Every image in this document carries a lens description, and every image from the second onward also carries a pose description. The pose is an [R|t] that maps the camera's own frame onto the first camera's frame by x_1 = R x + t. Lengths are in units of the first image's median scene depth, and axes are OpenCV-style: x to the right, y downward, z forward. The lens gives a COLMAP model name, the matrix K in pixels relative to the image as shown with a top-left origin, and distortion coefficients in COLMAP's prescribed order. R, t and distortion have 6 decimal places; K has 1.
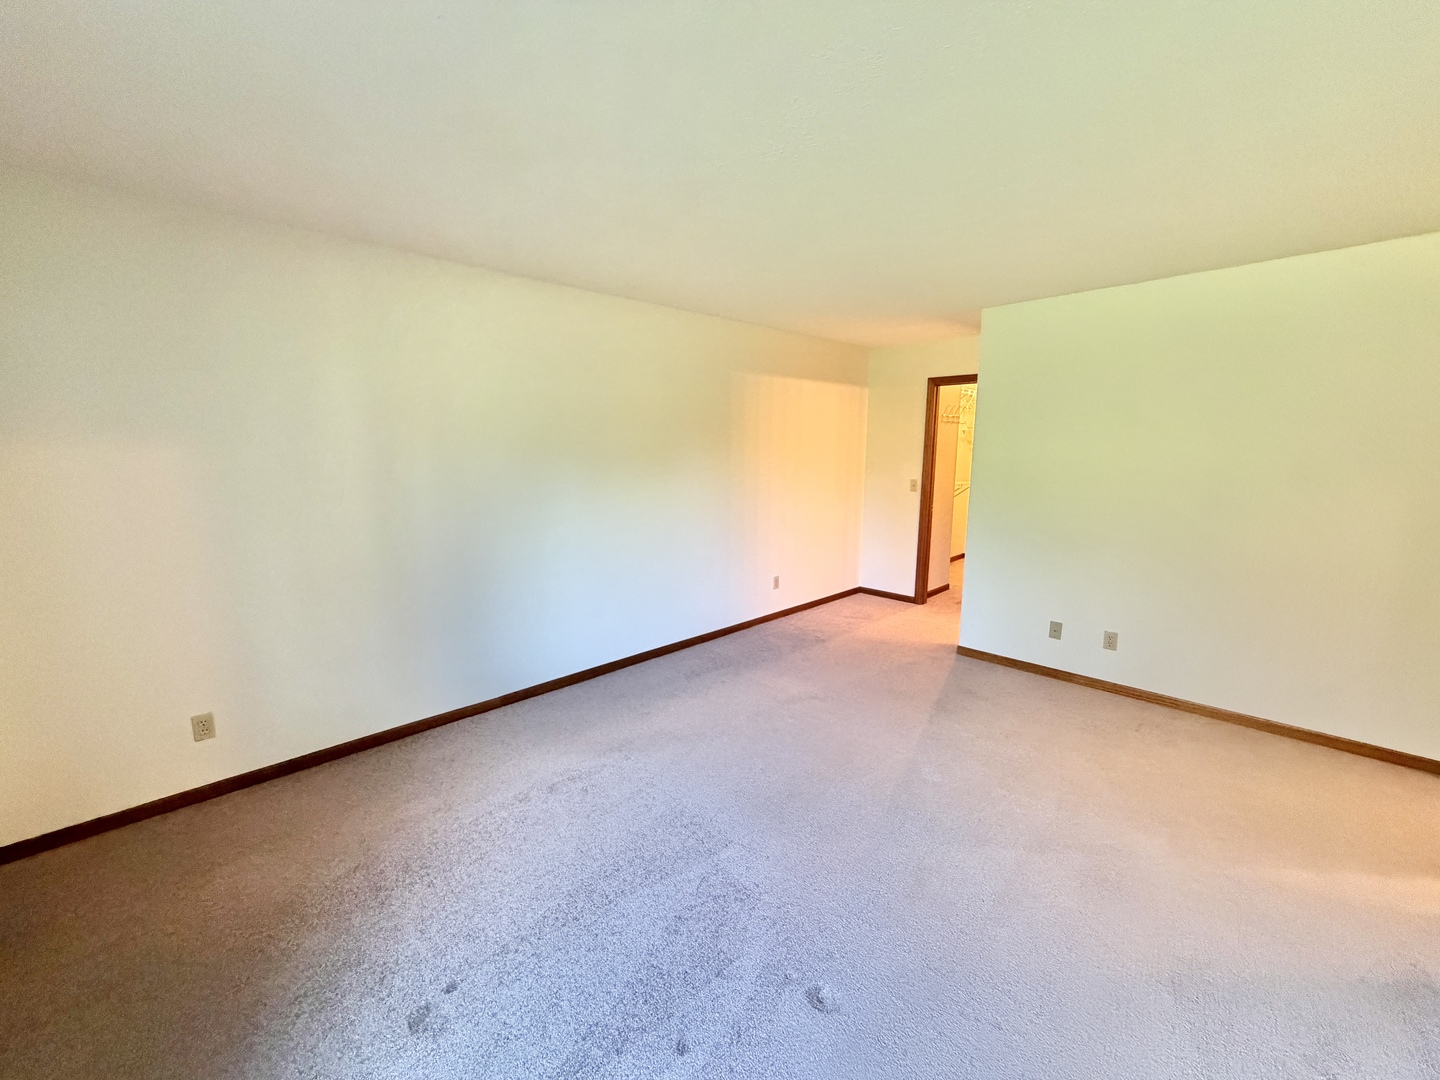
lens RADIAL K [[573.3, 0, 718.3], [0, 573.3, 542.7], [0, 0, 1]] dist [-0.001553, 0.000015]
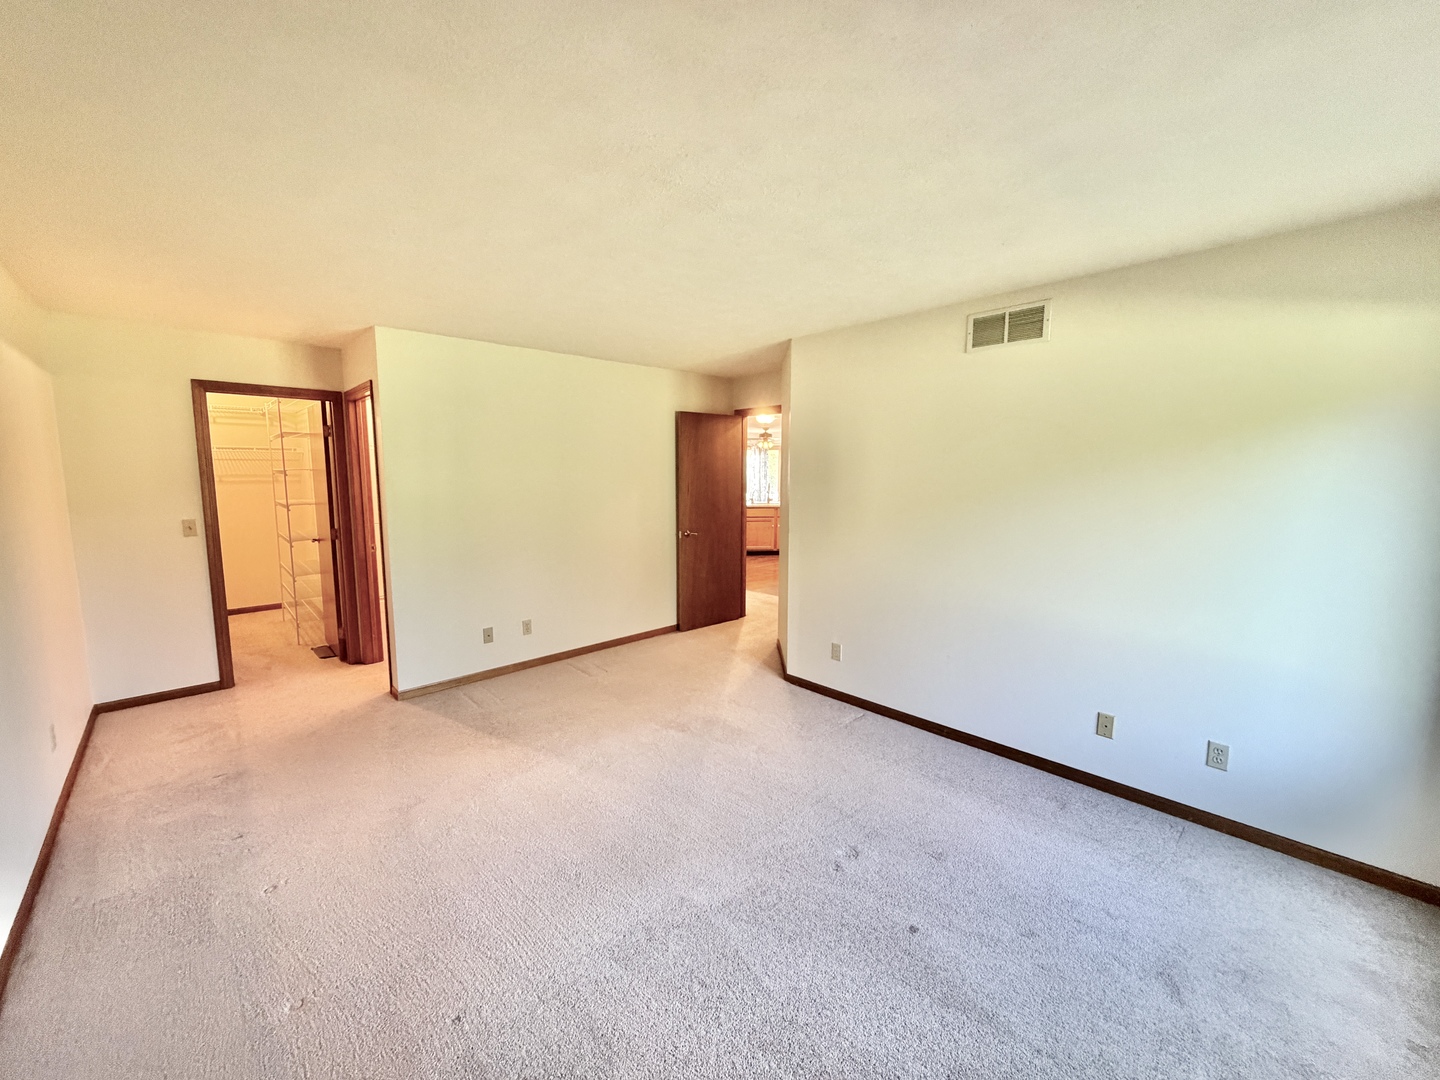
lens RADIAL K [[573.3, 0, 718.0], [0, 573.3, 537.0], [0, 0, 1]] dist [-0.001553, 0.000015]
pose [[0.016021, -0.116935, 0.993010, -0.360858], [0.164537, 0.979907, 0.112737, -0.064481], [-0.986241, 0.161581, 0.034939, 0.352817]]
